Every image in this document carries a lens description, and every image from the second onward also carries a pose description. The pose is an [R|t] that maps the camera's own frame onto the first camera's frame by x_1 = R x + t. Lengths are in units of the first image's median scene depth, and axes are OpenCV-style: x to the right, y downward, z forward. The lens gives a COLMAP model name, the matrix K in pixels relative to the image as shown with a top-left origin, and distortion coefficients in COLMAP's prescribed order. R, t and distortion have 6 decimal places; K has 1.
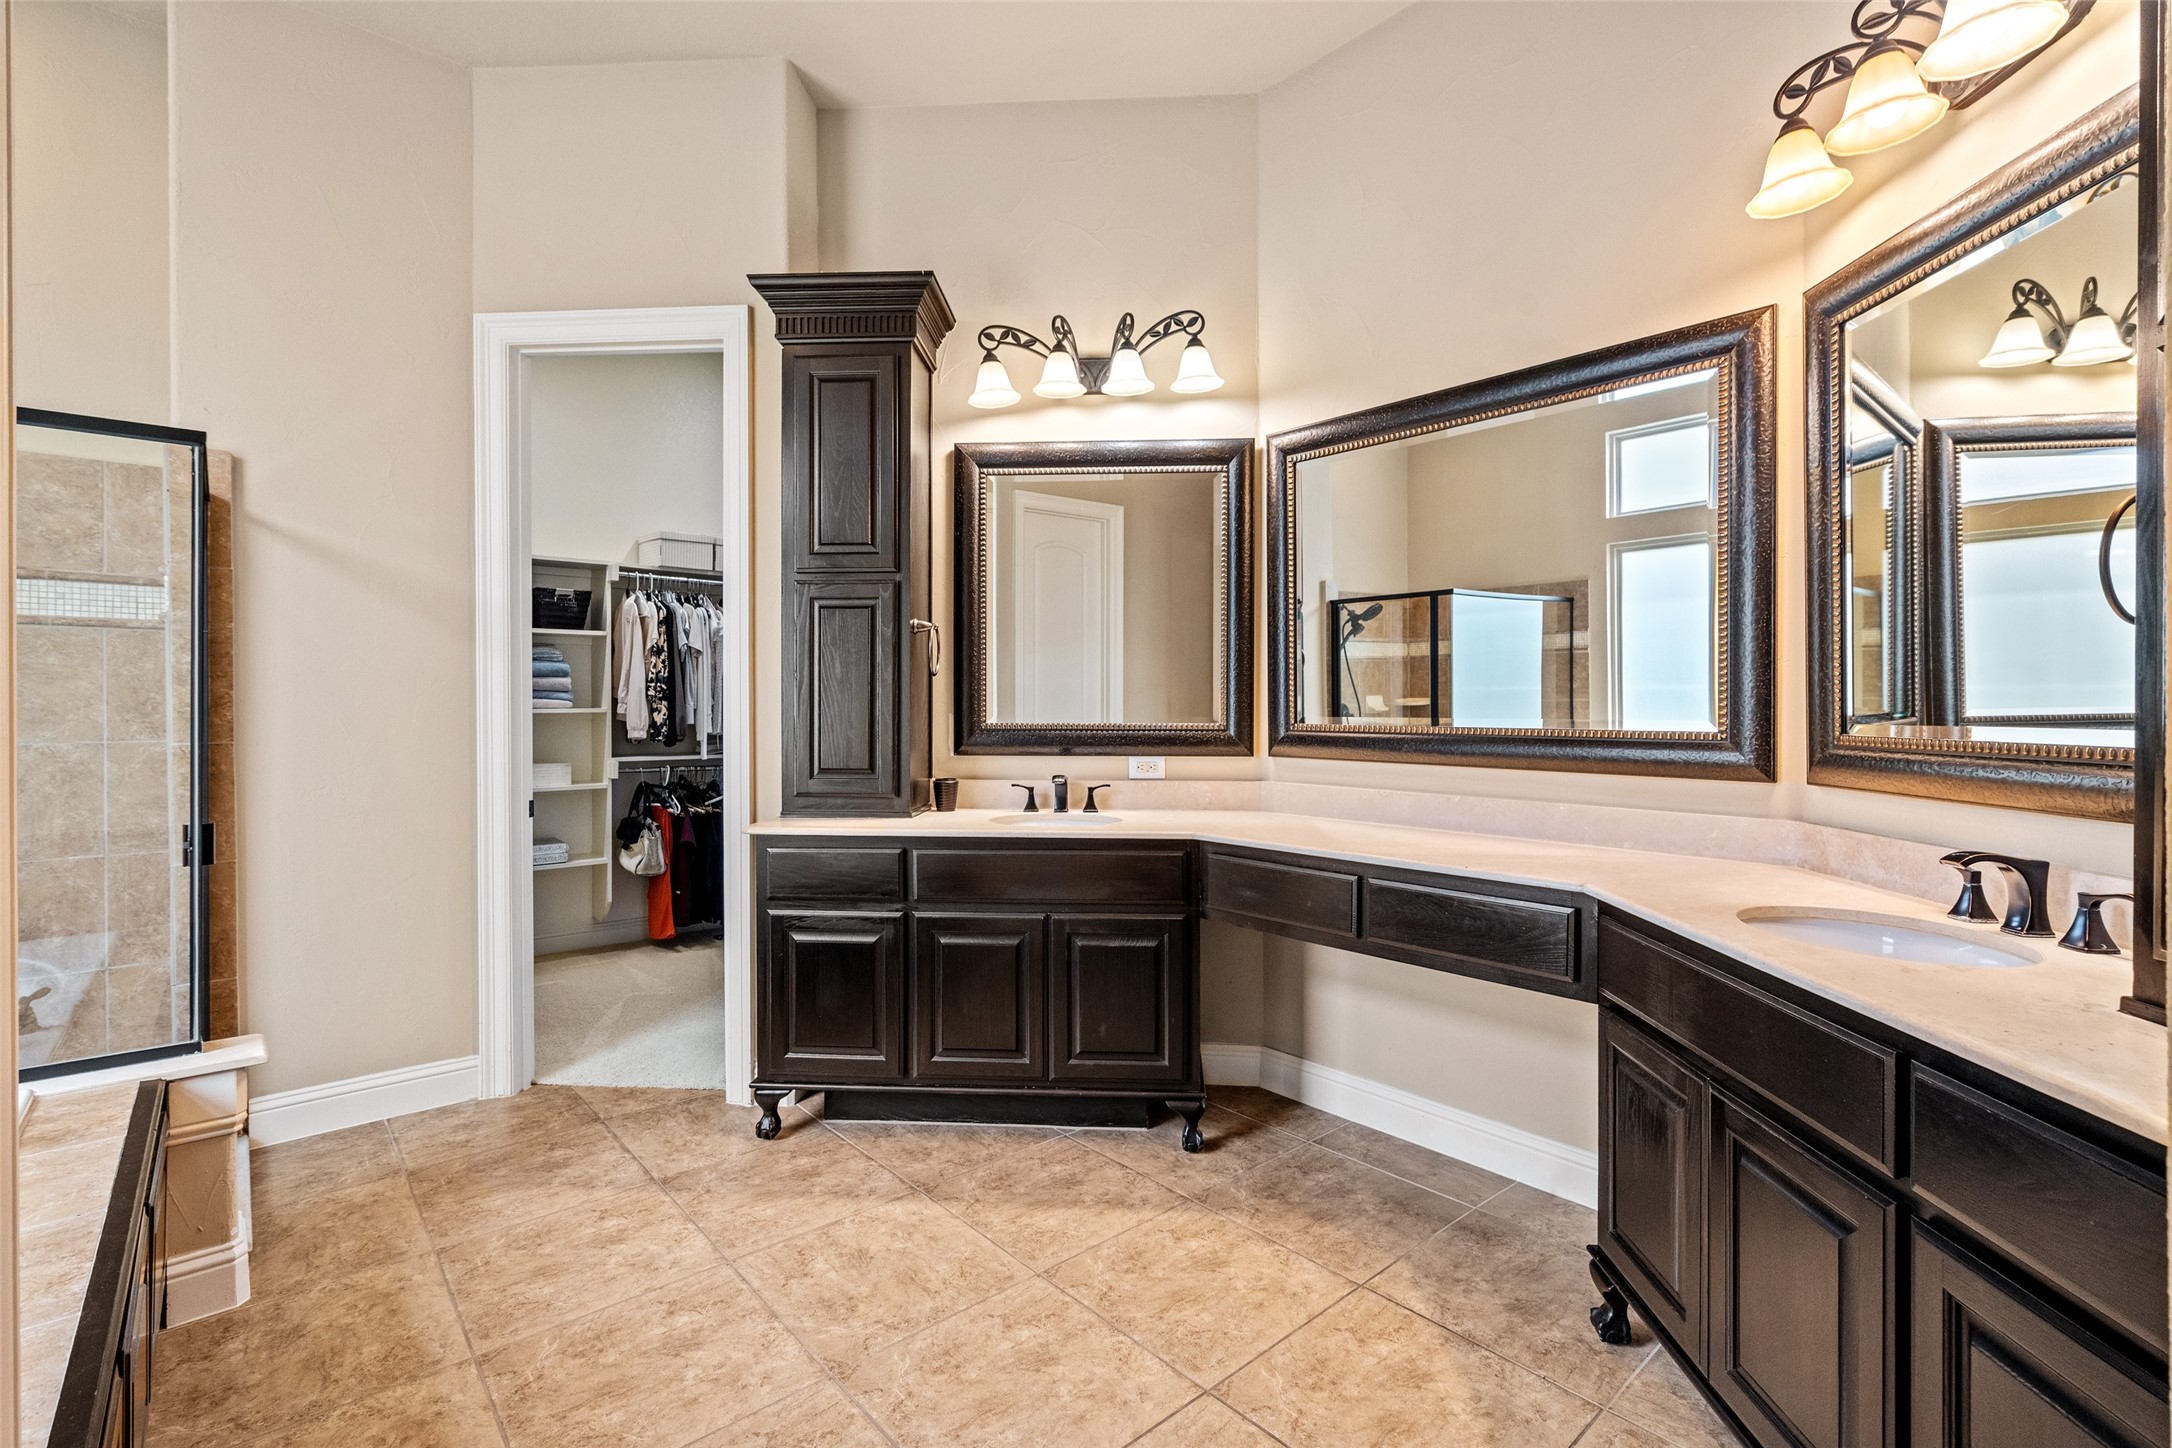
lens RADIAL K [[981.3, 0, 1108.8], [0, 981.3, 709.6], [0, 0, 1]] dist [-0.001027, 0.000091]
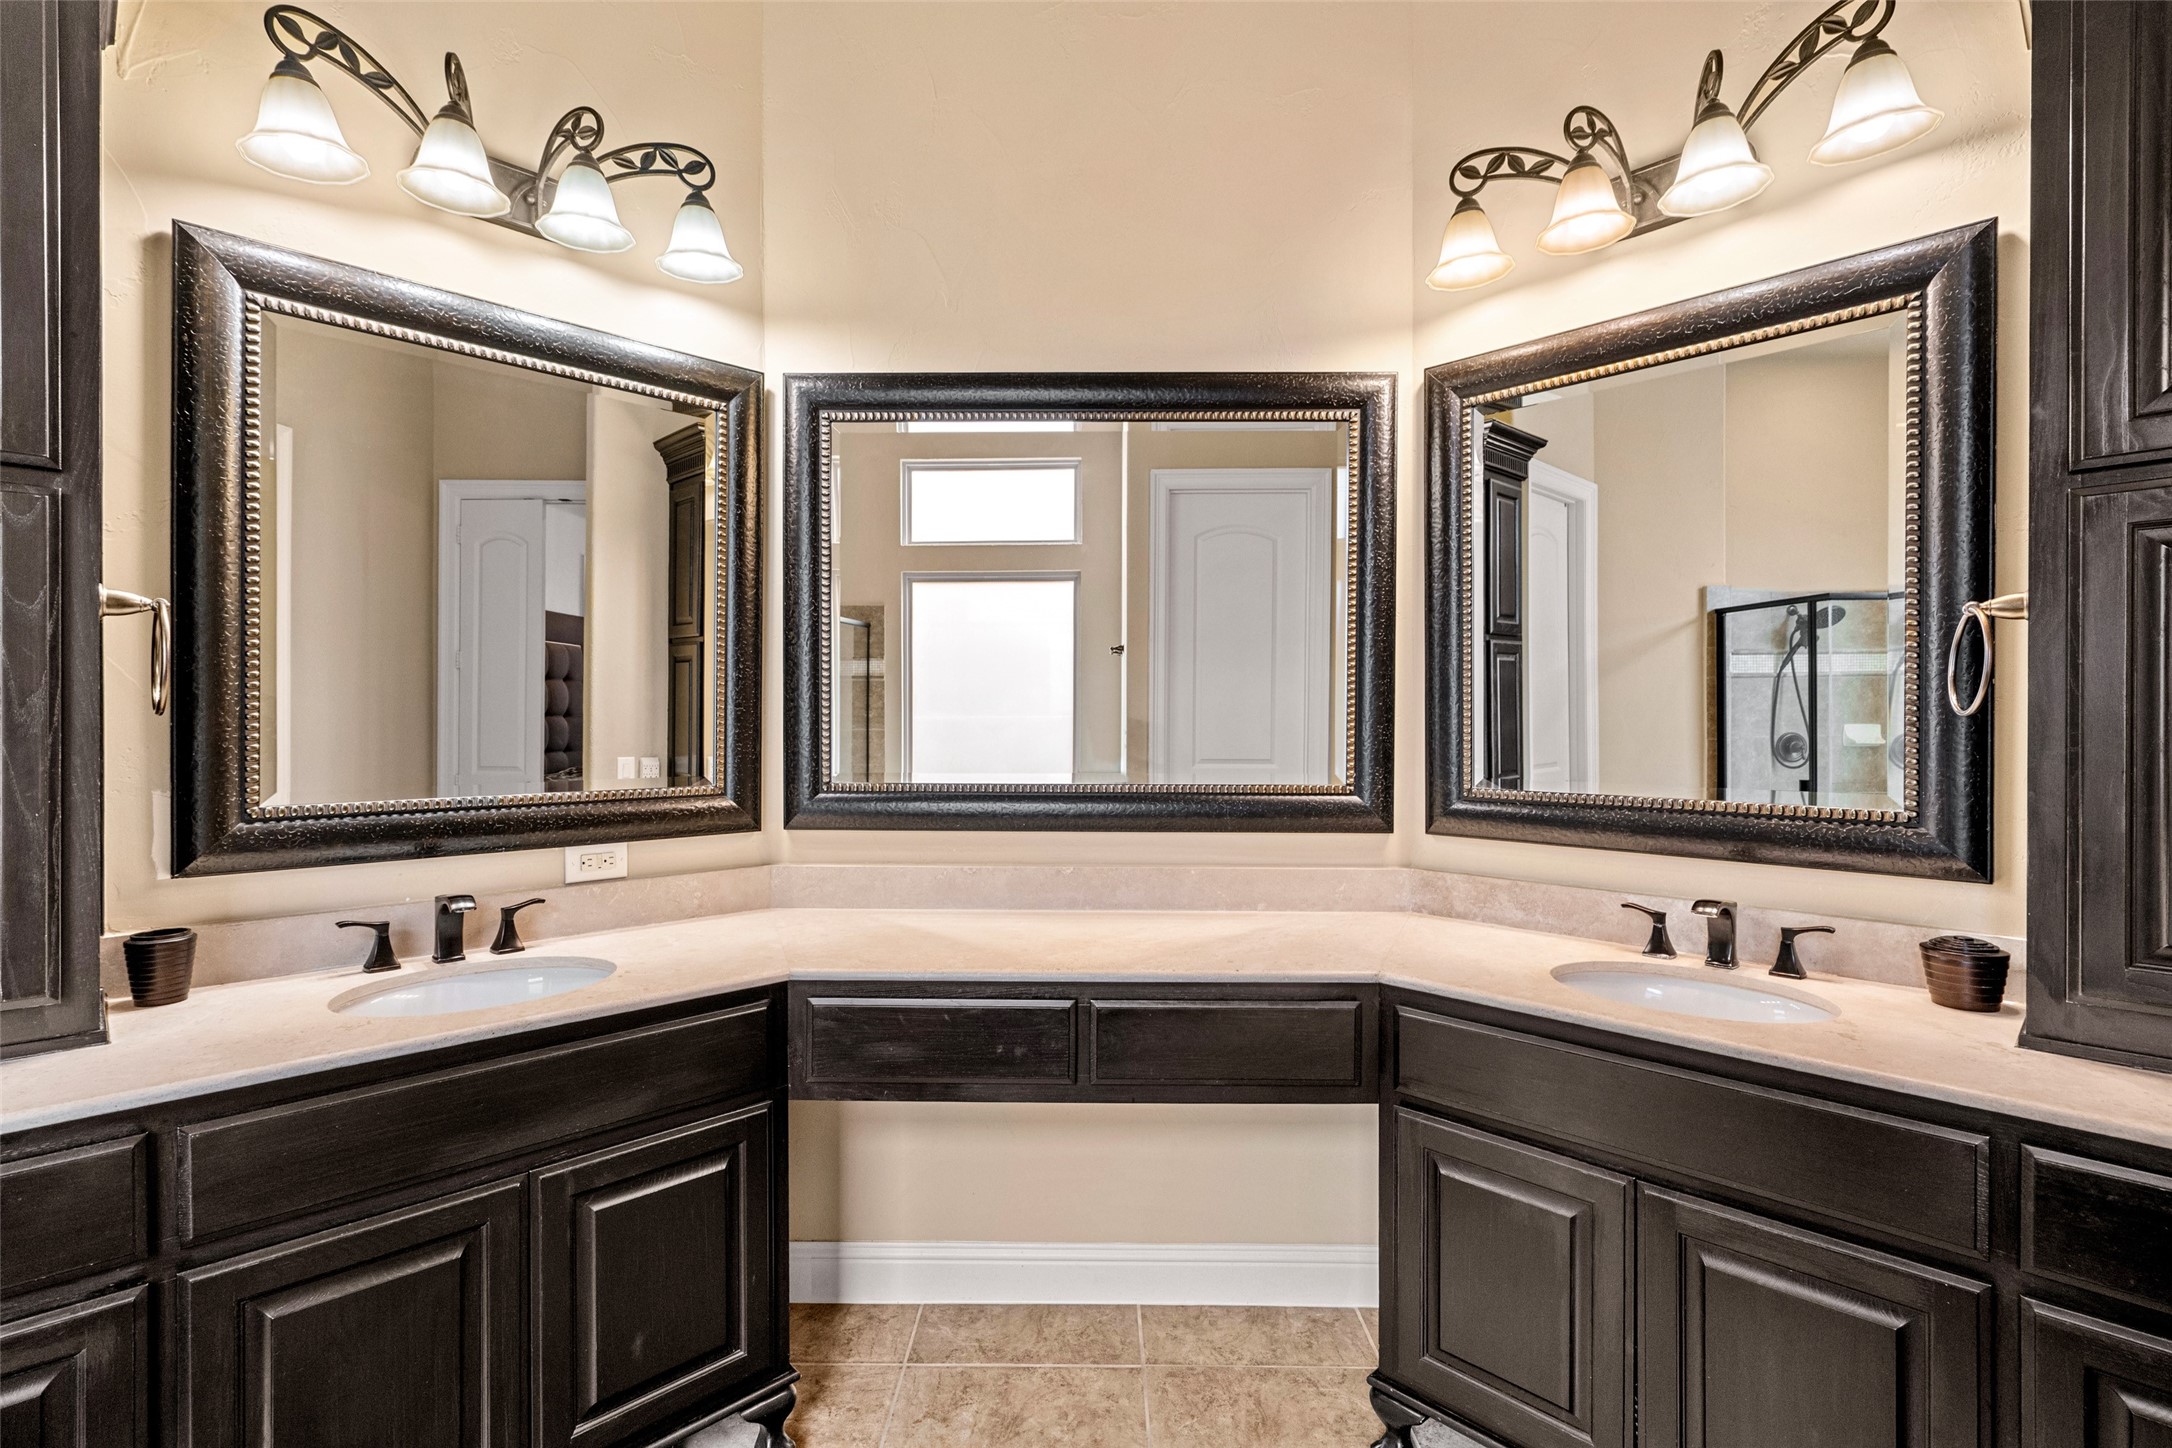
lens RADIAL K [[981.3, 0, 1066.3], [0, 981.3, 725.6], [0, 0, 1]] dist [-0.001027, 0.000091]
pose [[0.678476, -0.002418, 0.734619, -0.217379], [0.000961, 0.999997, 0.002404, -0.028682], [-0.734622, -0.000925, 0.678476, 0.371870]]
